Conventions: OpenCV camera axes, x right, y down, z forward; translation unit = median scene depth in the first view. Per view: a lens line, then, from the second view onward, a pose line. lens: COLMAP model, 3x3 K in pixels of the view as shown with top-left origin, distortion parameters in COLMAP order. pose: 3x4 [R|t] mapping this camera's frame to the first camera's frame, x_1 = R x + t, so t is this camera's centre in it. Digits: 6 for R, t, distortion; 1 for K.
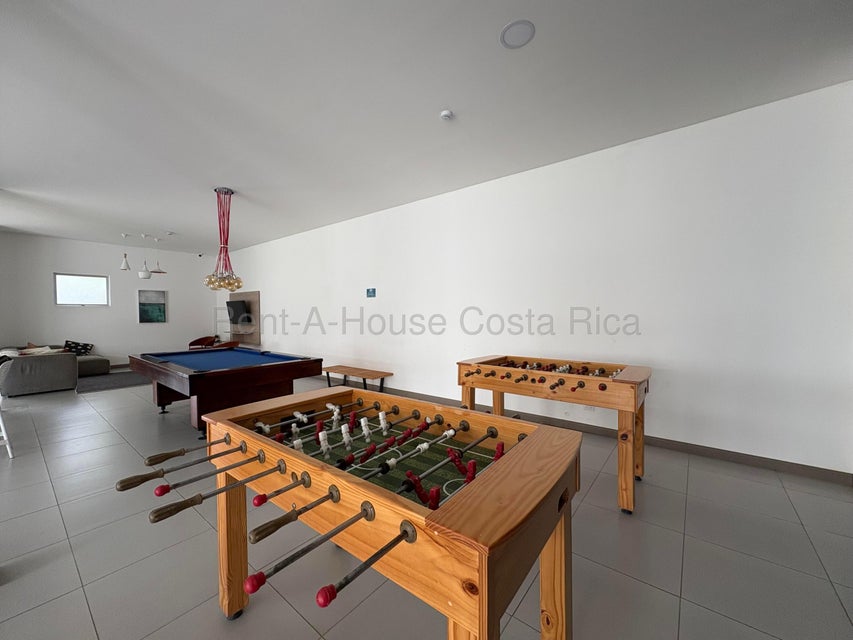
lens RADIAL K [[342.0, 0, 426.5], [0, 342.0, 320.0], [0, 0, 1]] dist [0.000380, 0.000071]
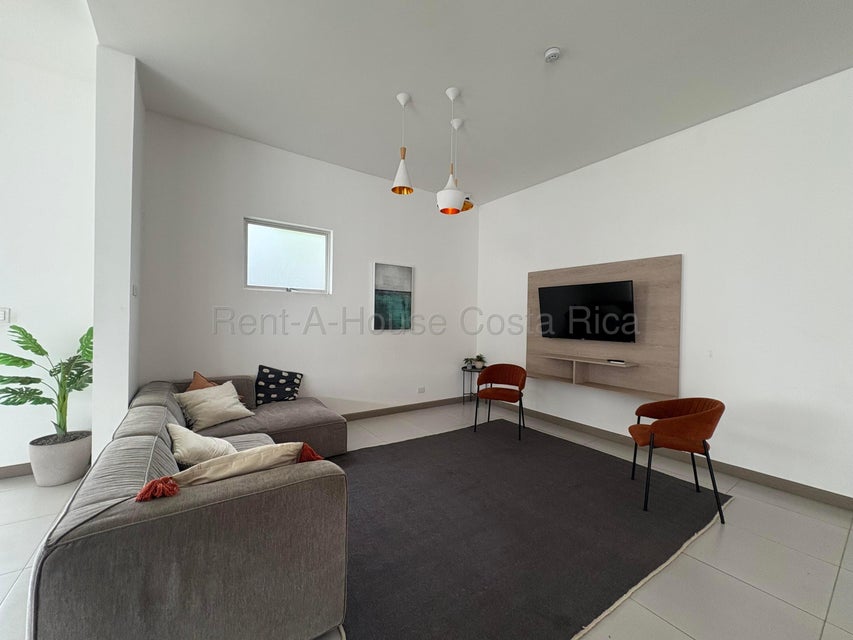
lens RADIAL K [[340.5, 0, 426.5], [0, 340.5, 320.0], [0, 0, 1]] dist [-0.000553, -0.000027]
pose [[0.959282, 0.037093, -0.280003, -0.630686], [-0.035811, 0.999312, 0.009697, -0.012957], [0.280170, 0.000725, 0.959950, 0.550798]]
